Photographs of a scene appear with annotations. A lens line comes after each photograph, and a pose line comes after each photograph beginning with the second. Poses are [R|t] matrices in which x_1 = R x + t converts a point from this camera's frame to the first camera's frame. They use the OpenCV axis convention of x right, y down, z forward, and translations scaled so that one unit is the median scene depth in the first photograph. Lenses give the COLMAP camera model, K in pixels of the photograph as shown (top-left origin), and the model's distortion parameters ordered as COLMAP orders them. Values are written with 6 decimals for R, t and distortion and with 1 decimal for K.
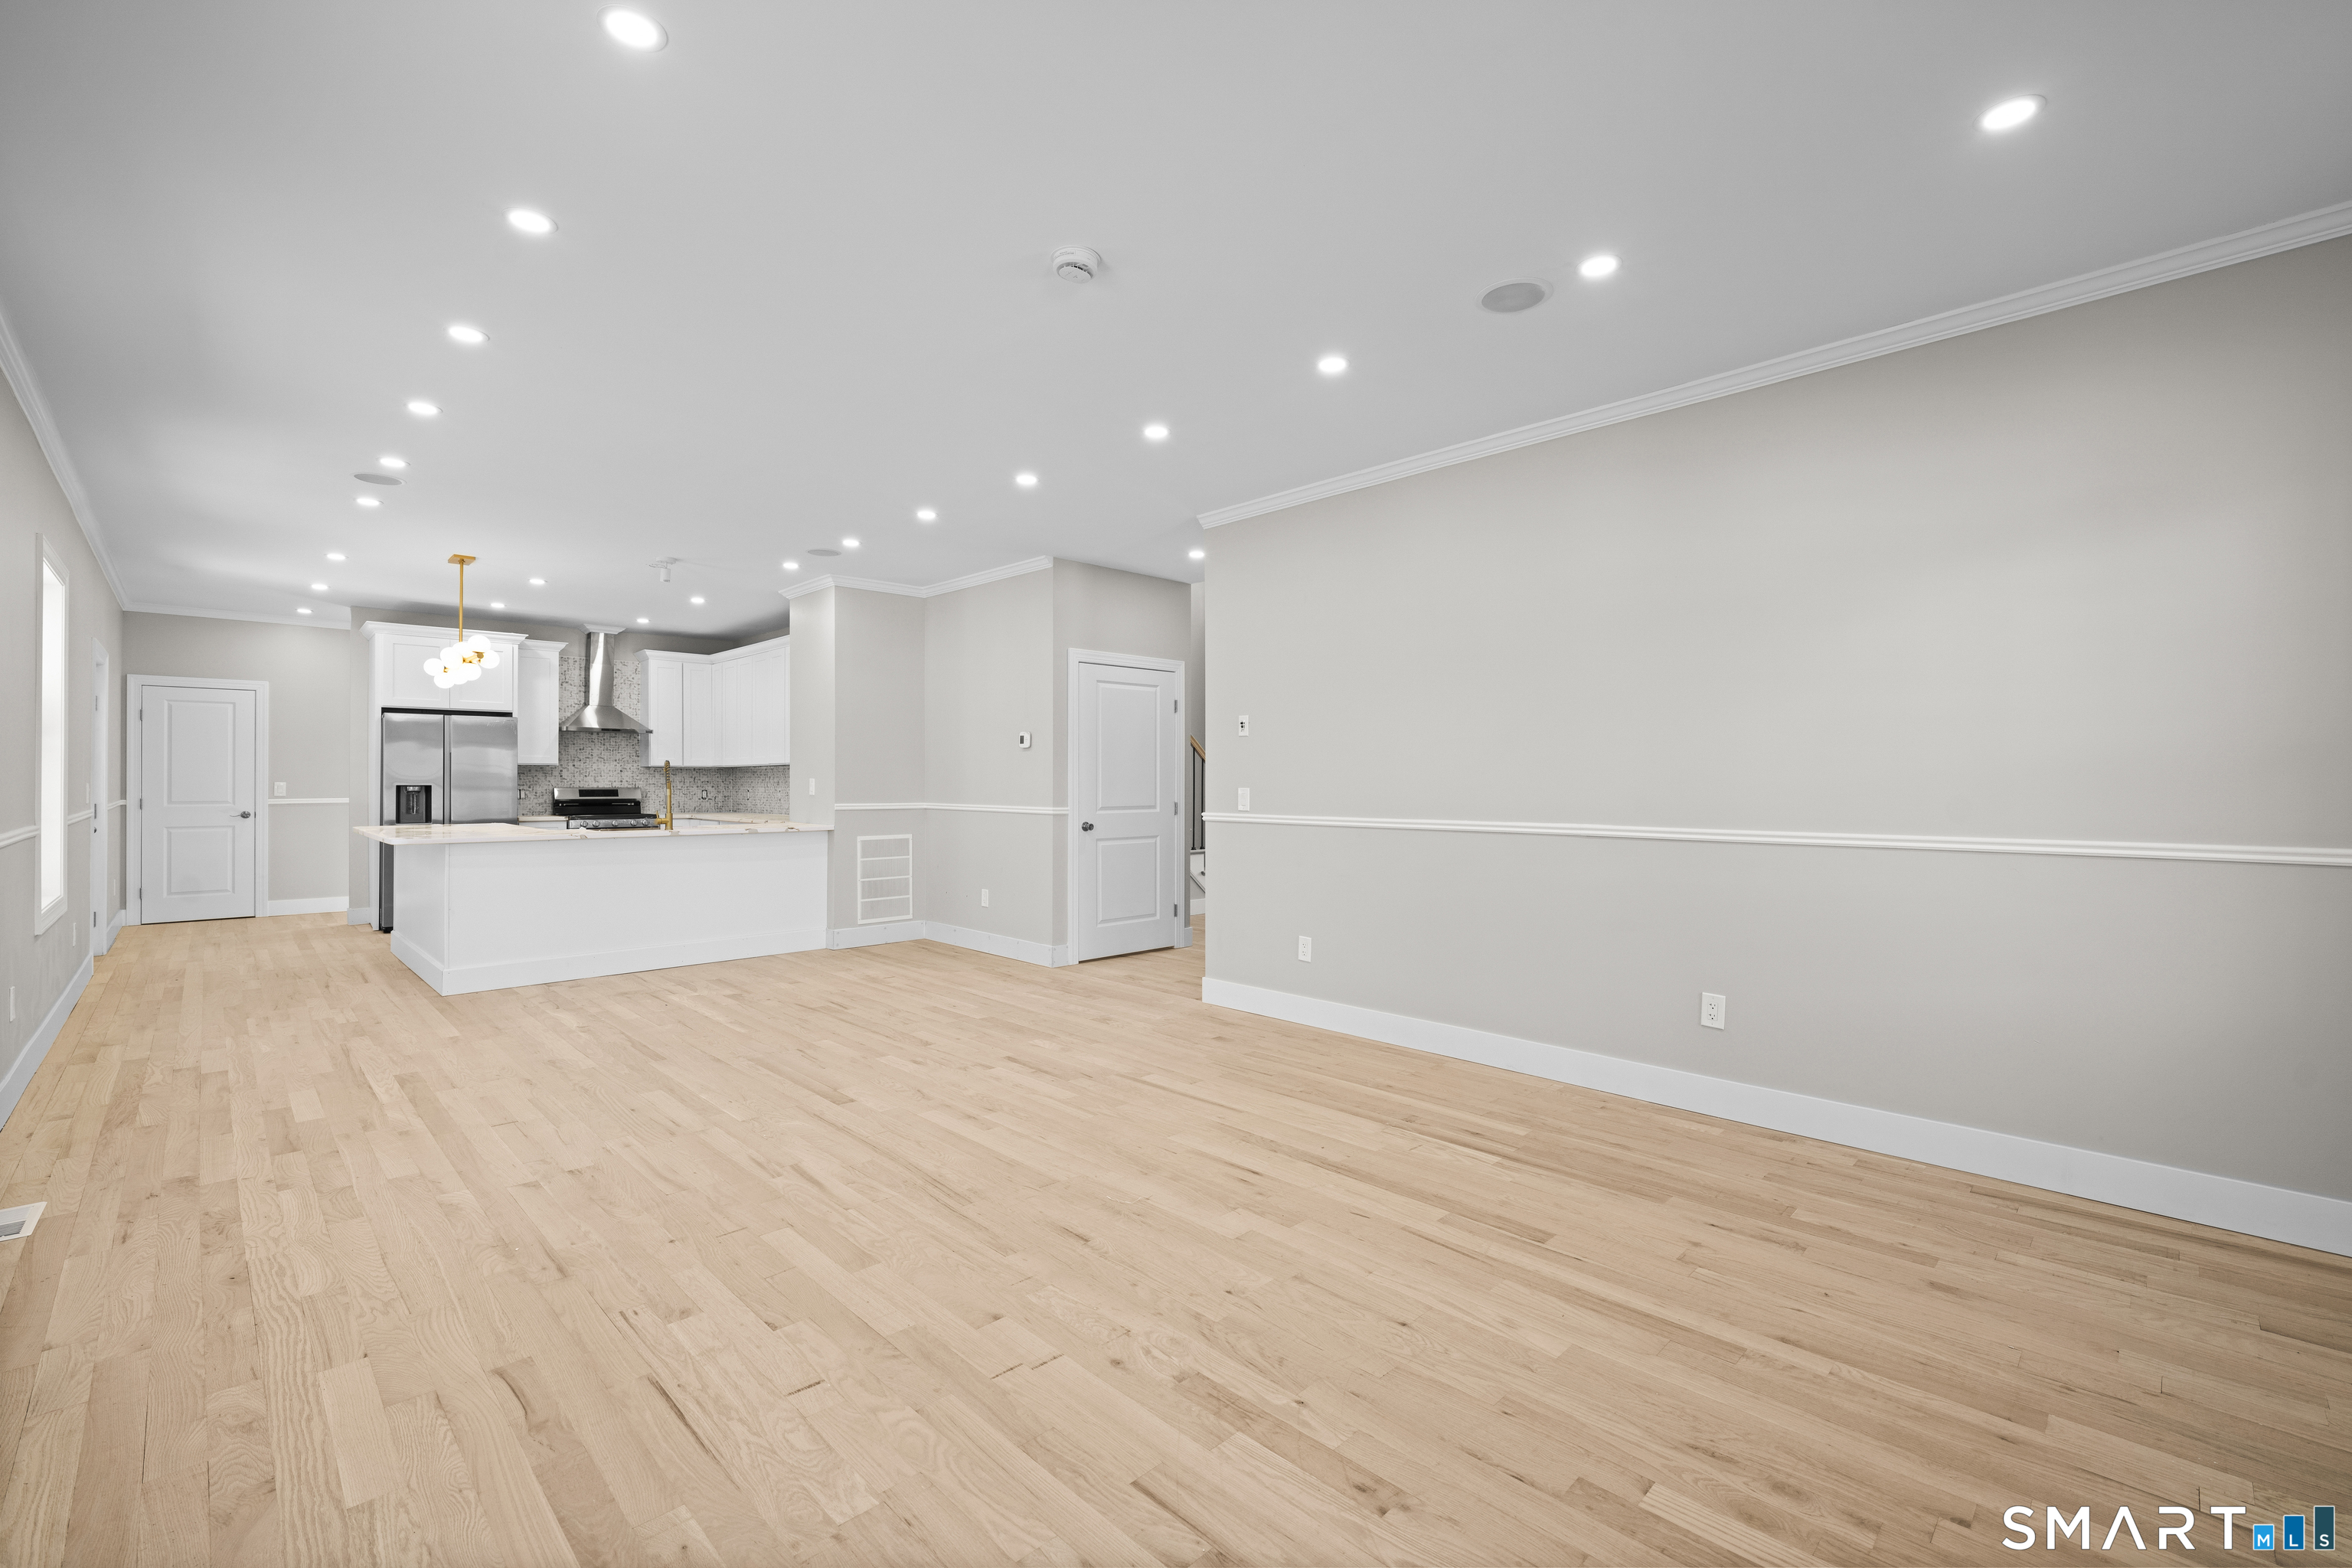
lens RADIAL K [[988.3, 0, 1170.5], [0, 988.3, 779.9], [0, 0, 1]] dist [-0.001930, 0.000085]
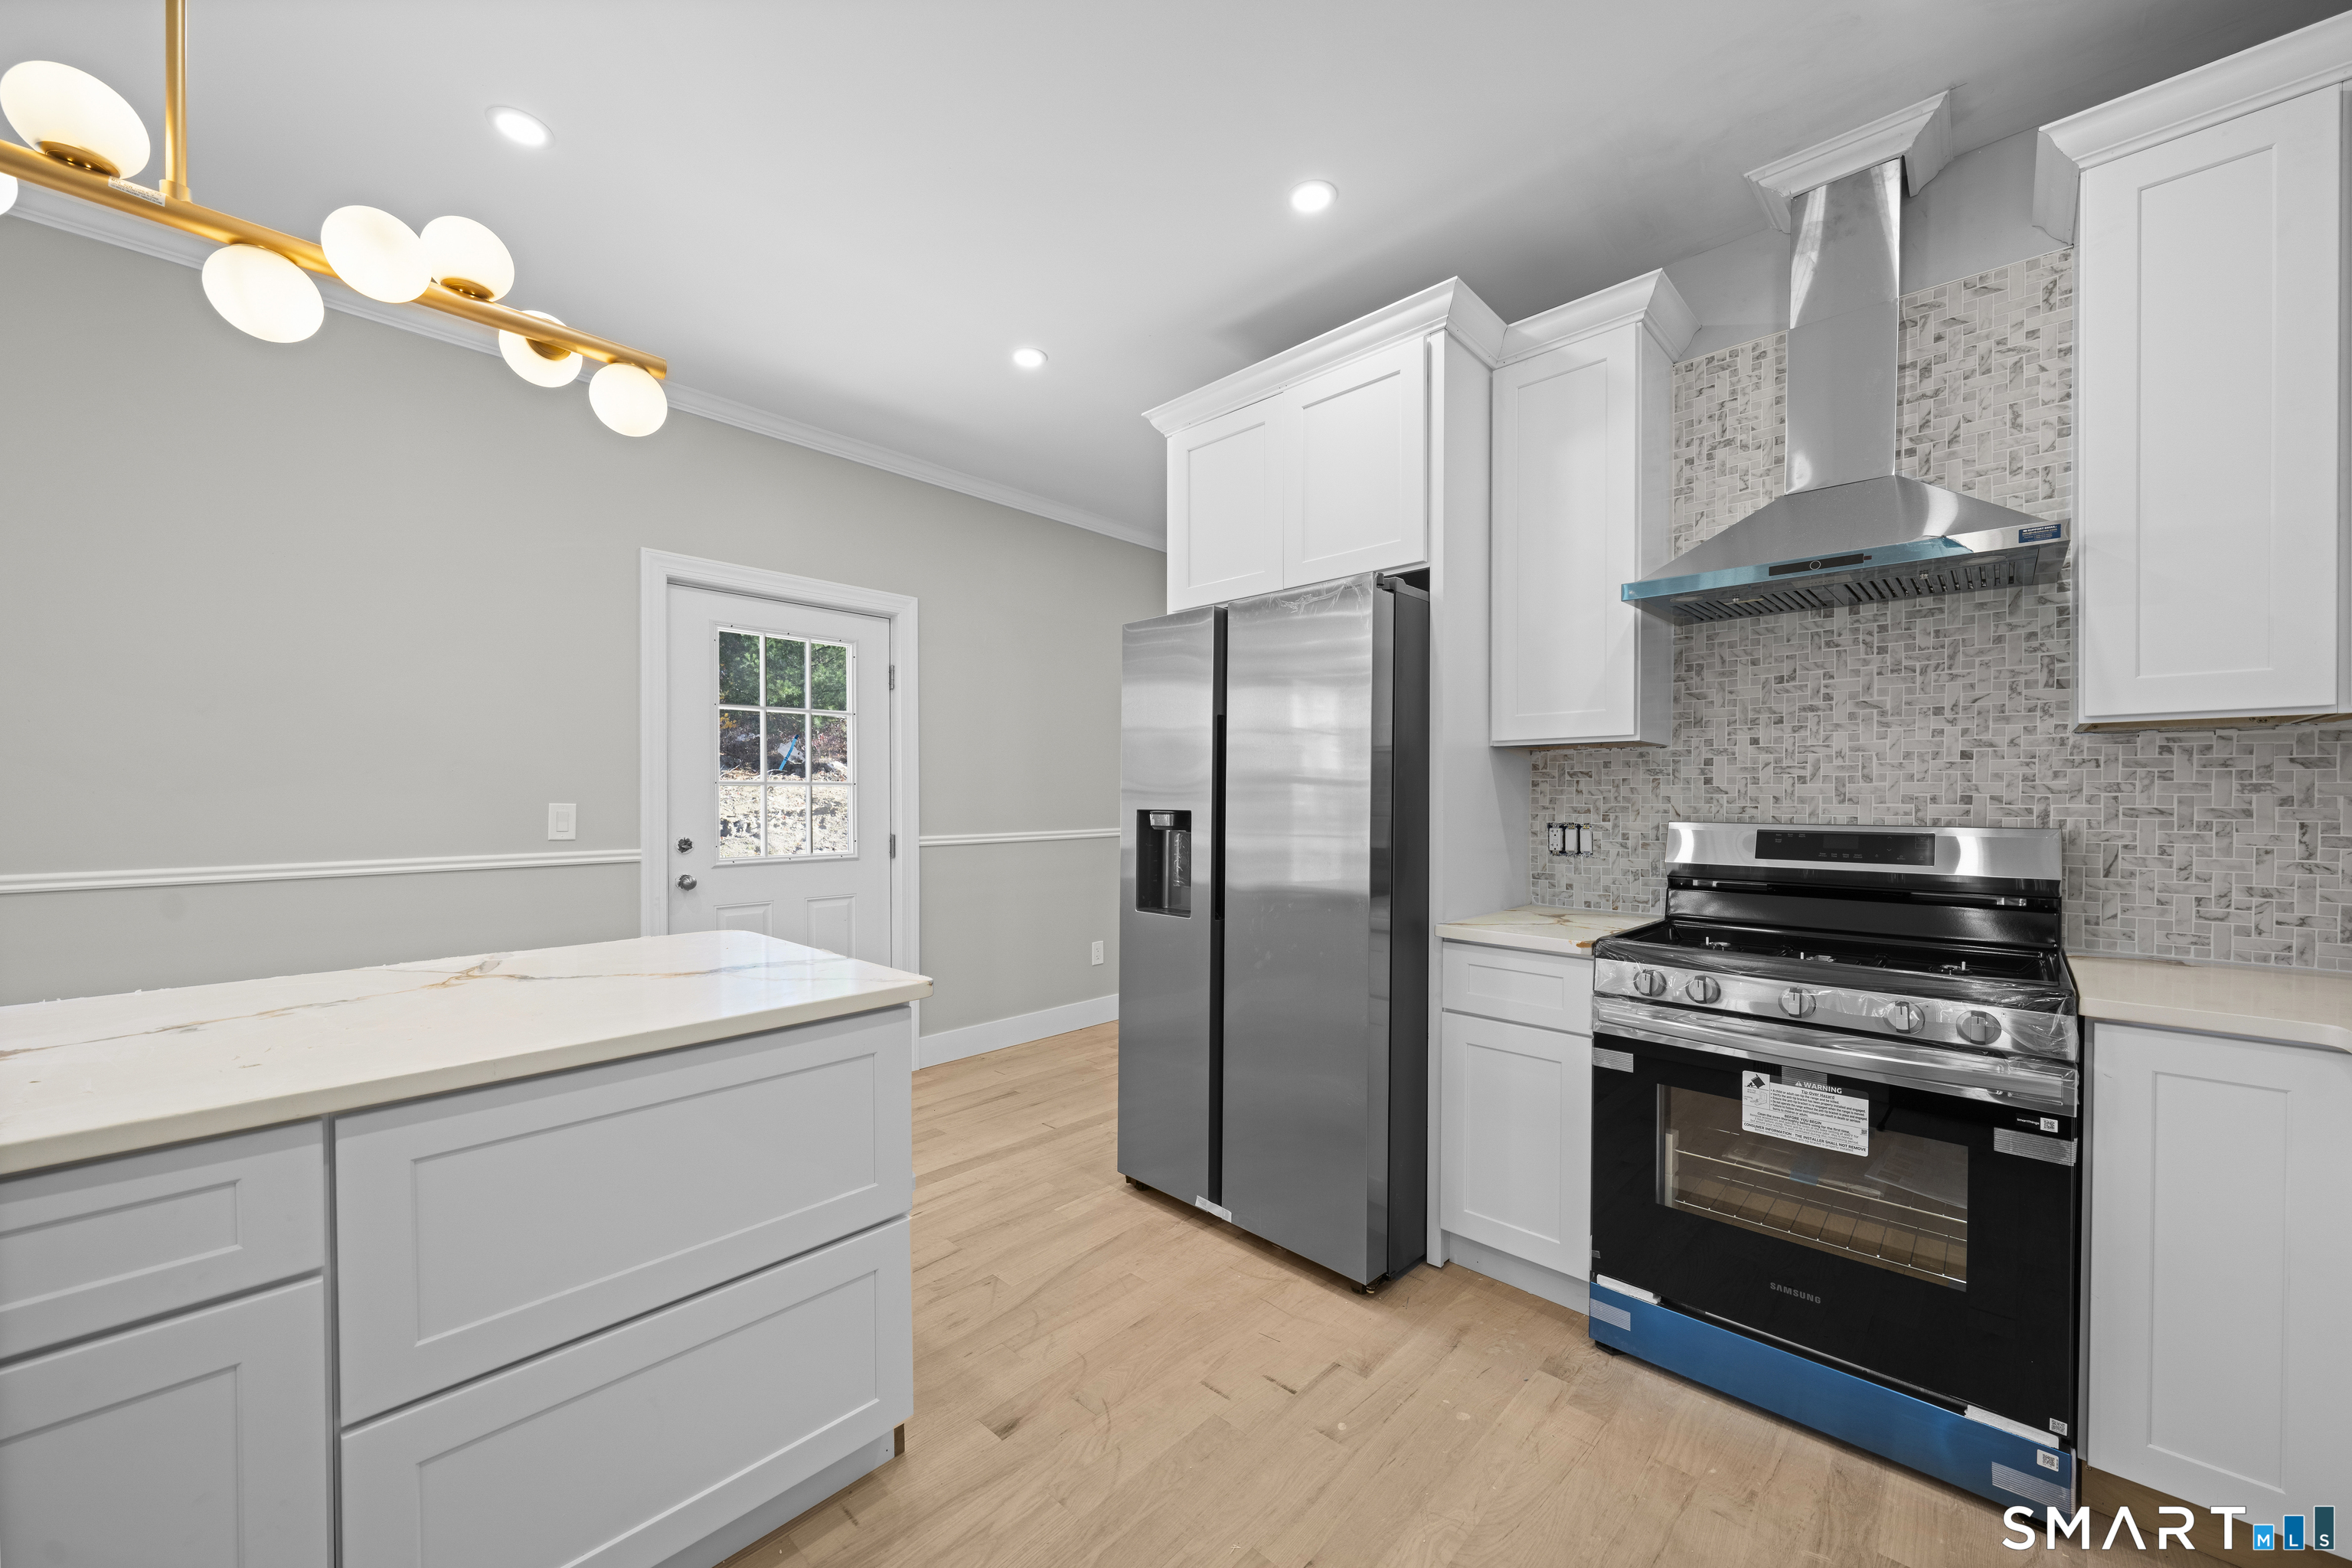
lens RADIAL K [[877.5, 0, 1172.9], [0, 877.5, 804.6], [0, 0, 1]] dist [-0.001029, -0.000010]
pose [[0.042039, 0.005458, -0.999101, -0.439707], [0.001469, 0.999984, 0.005525, 0.001575], [0.999115, -0.001700, 0.042030, 0.987886]]
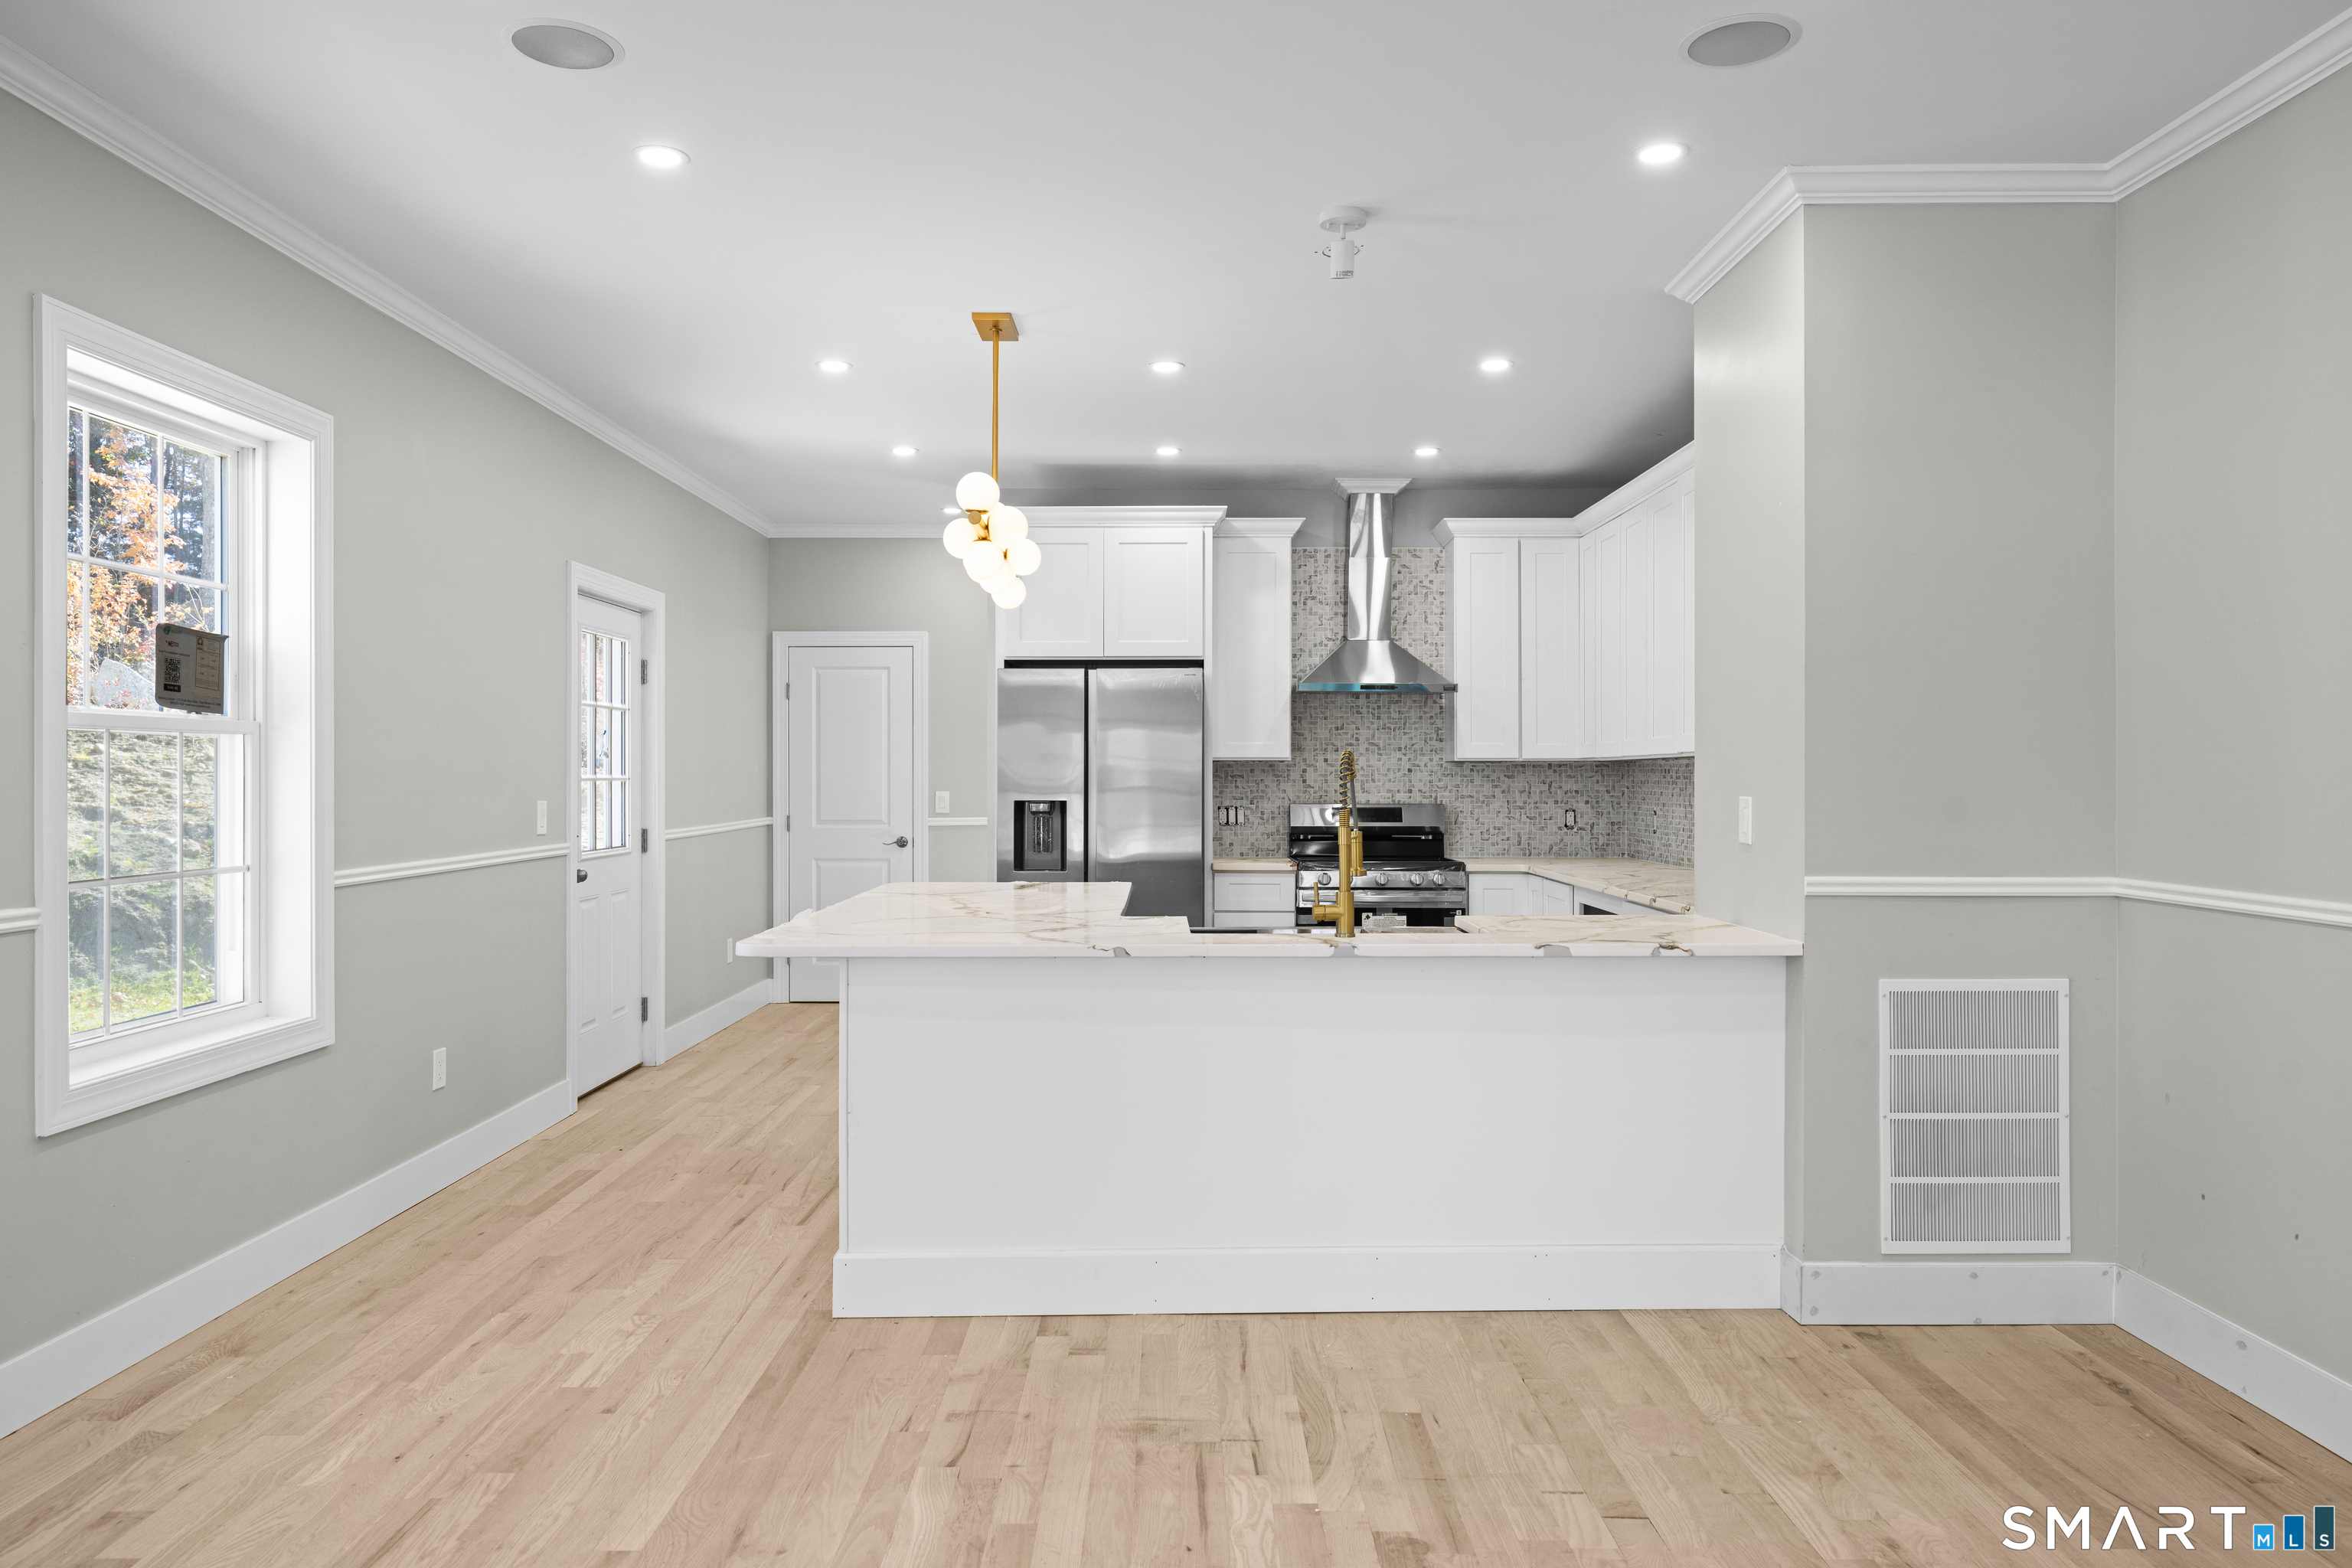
lens RADIAL K [[1557.4, 0, 1176.4], [0, 1557.4, 784.1], [0, 0, 1]] dist [0.007420, 0.002190]
pose [[0.717657, 0.003407, -0.696388, -0.116710], [0.002099, 0.999973, 0.007055, -0.009627], [0.696393, -0.006525, 0.717631, 0.437142]]
